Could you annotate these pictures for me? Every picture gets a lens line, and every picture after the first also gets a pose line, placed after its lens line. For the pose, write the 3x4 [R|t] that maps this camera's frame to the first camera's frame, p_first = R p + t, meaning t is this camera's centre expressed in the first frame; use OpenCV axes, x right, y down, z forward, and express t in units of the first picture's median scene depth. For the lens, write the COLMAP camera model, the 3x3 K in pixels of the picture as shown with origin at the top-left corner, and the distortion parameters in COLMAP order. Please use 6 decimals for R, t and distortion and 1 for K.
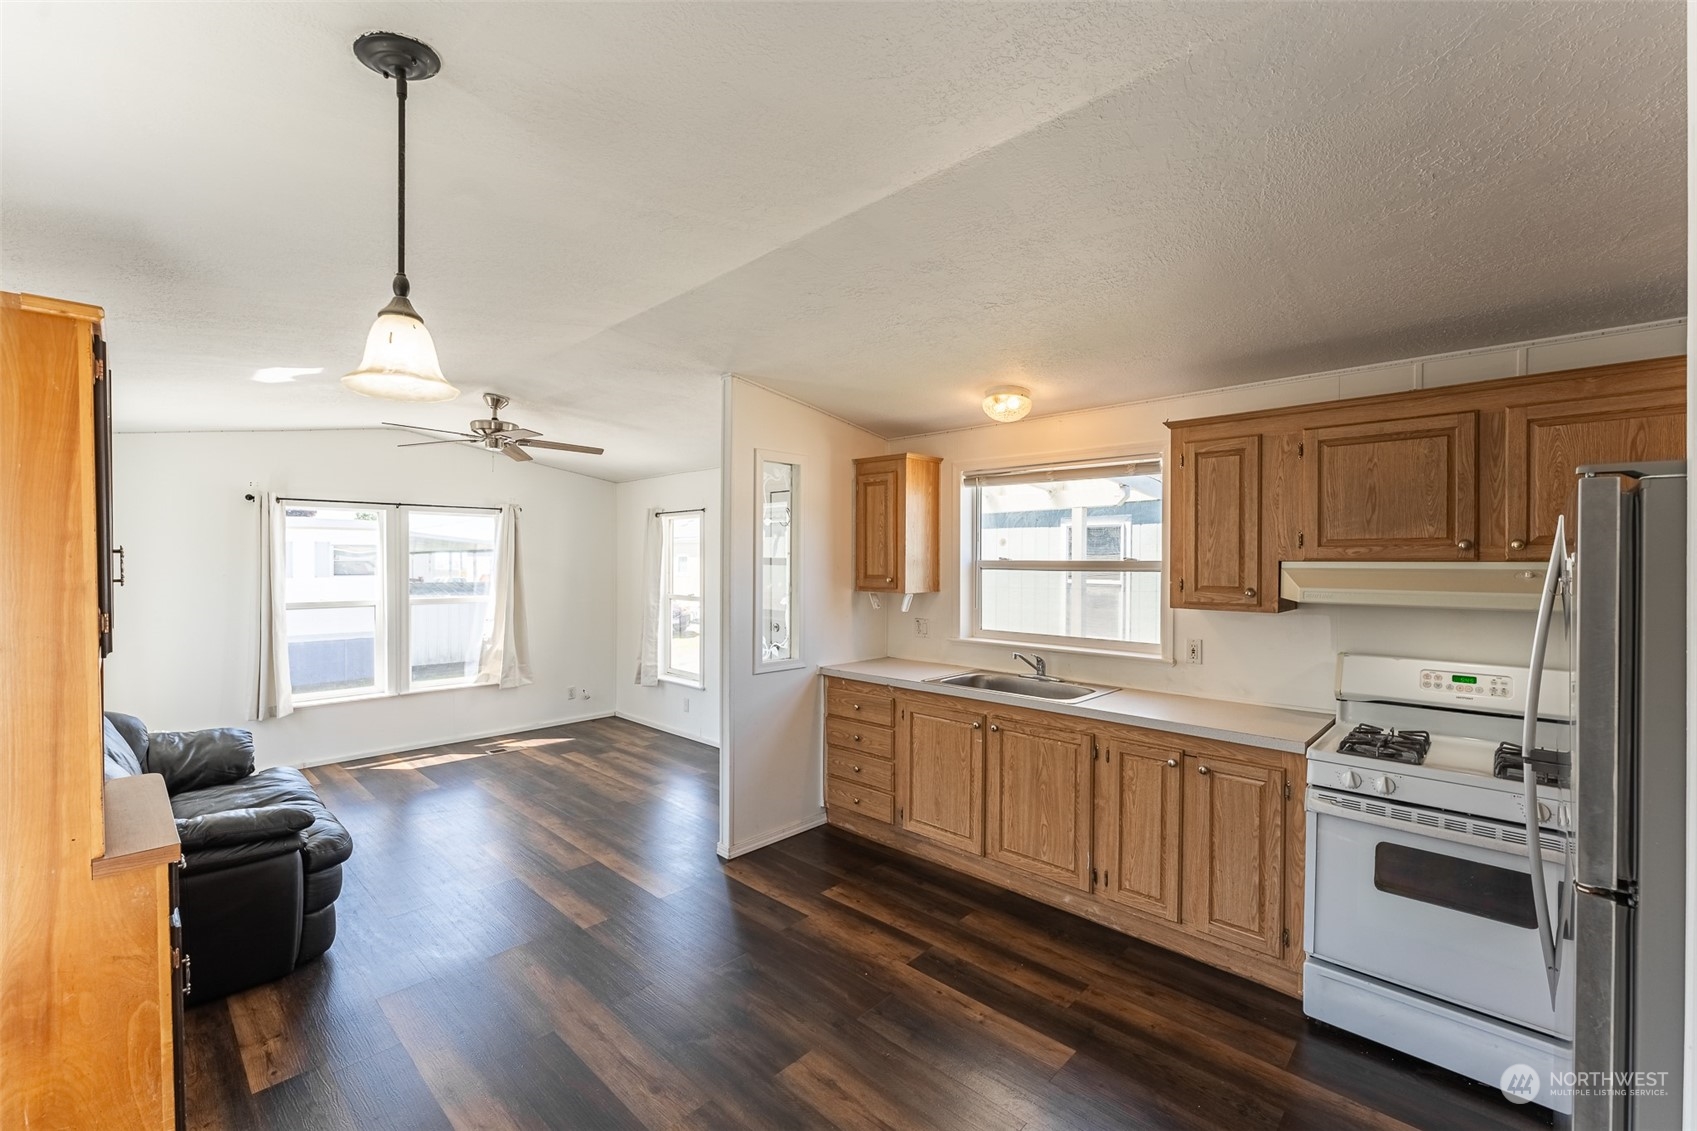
lens RADIAL K [[700.1, 0, 849.3], [0, 700.1, 565.8], [0, 0, 1]] dist [-0.009553, 0.001679]
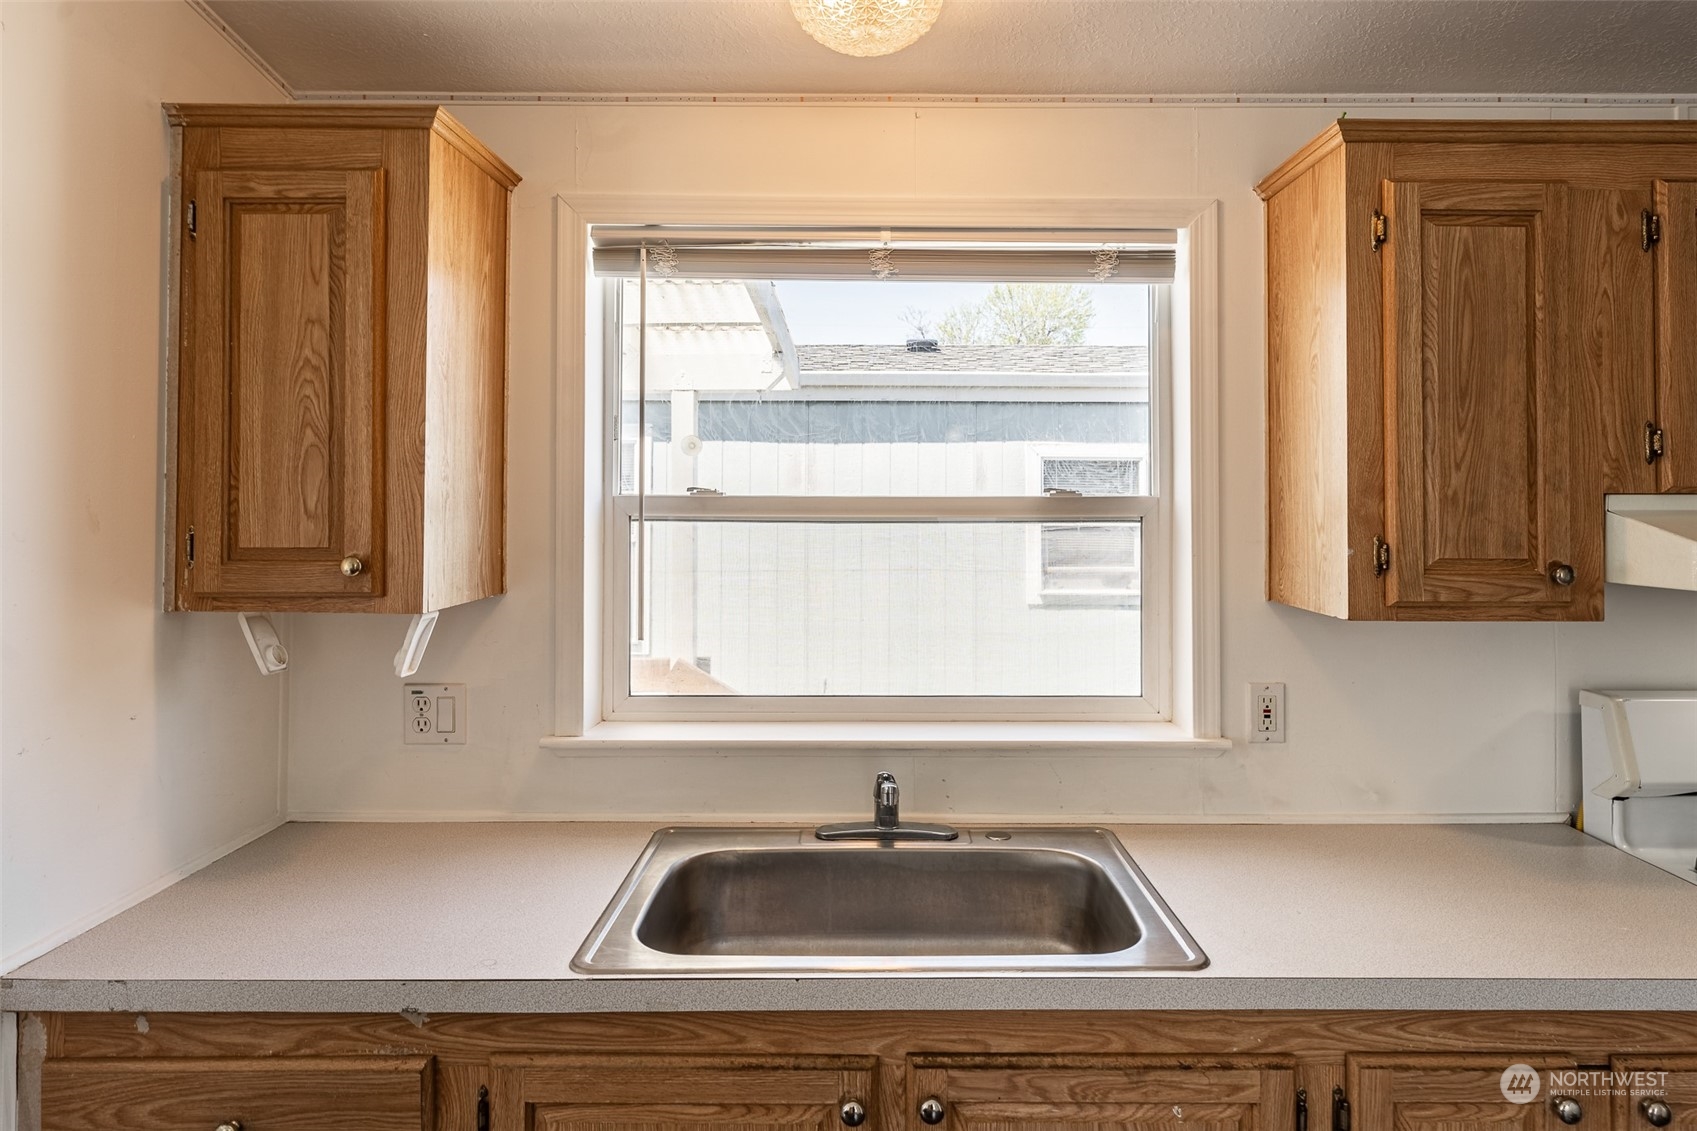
lens RADIAL K [[965.5, 0, 881.9], [0, 965.5, 482.3], [0, 0, 1]] dist [-0.002069, -0.001227]
pose [[0.714907, 0.013125, 0.699096, -0.063748], [0.005810, 0.999678, -0.024709, -0.001441], [-0.699195, 0.021726, 0.714600, 0.666850]]
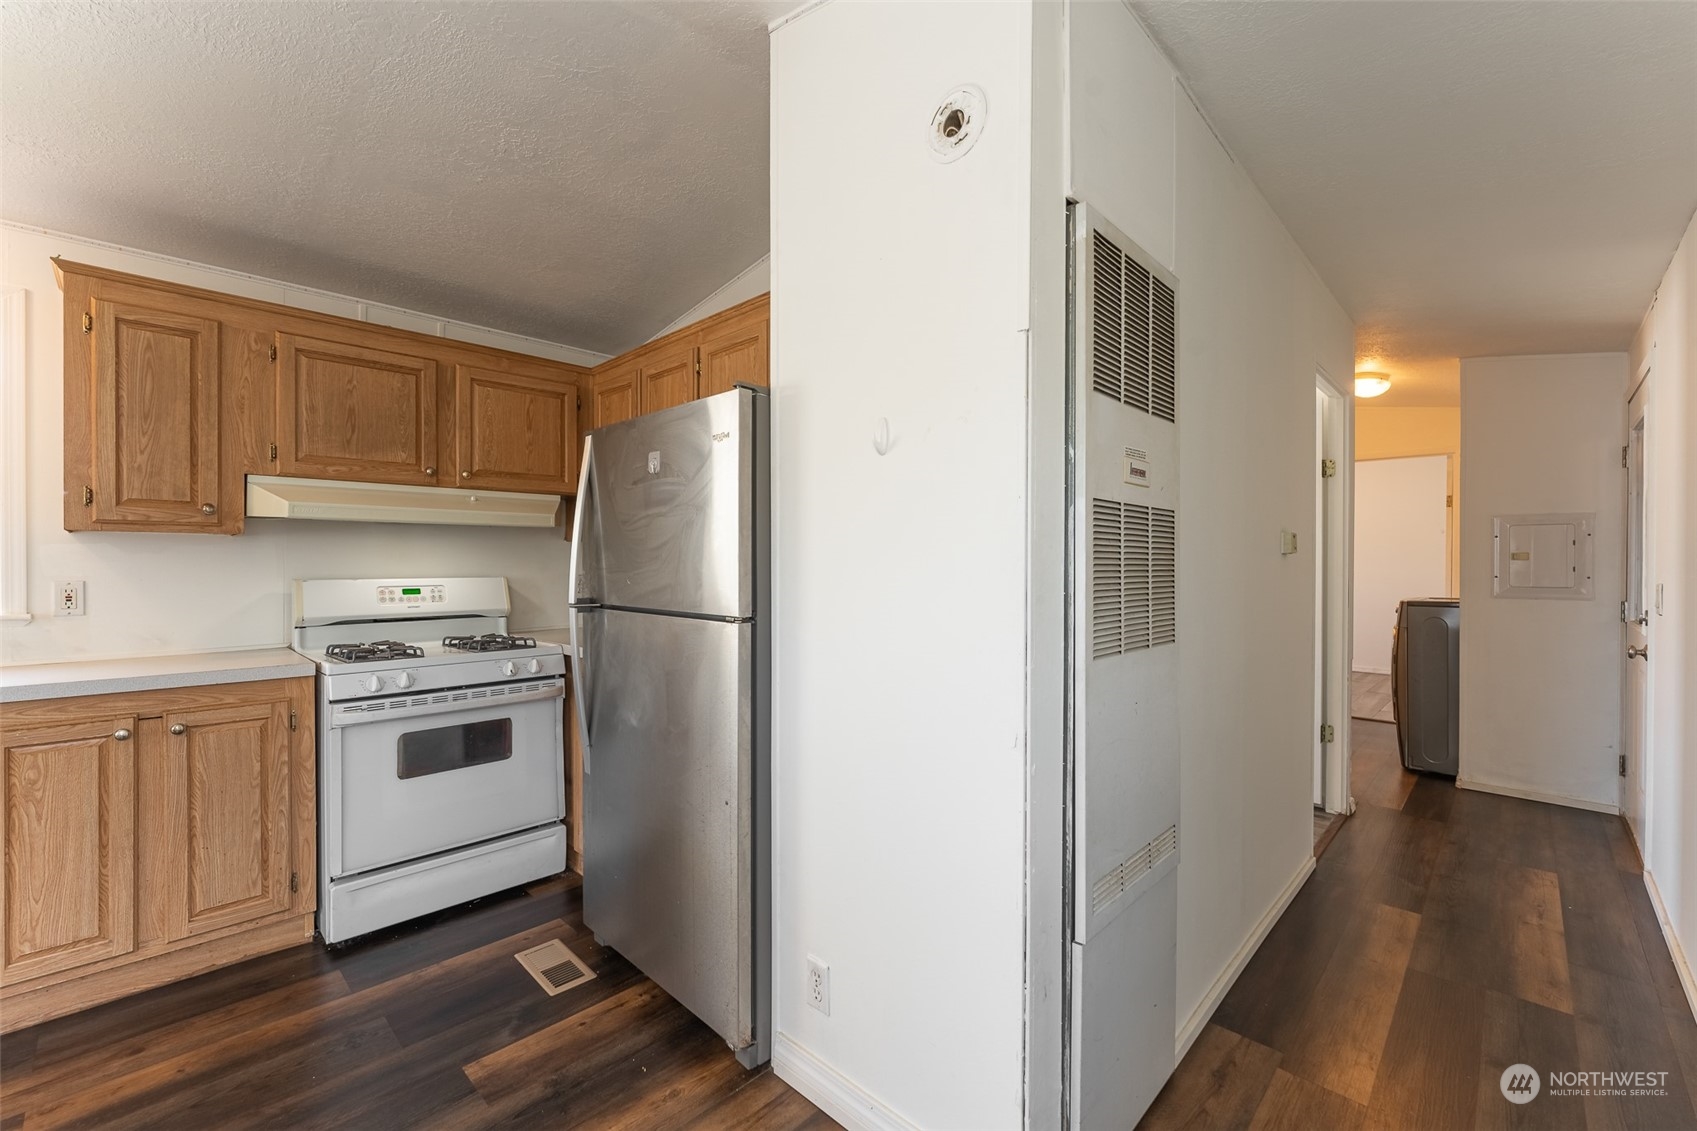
lens RADIAL K [[700.1, 0, 854.2], [0, 700.1, 565.4], [0, 0, 1]] dist [-0.009553, 0.001679]
pose [[-0.003392, -0.004172, 0.999986, -0.191040], [0.007918, 0.999960, 0.004199, 0.082271], [-0.999963, 0.007932, -0.003359, 0.181880]]
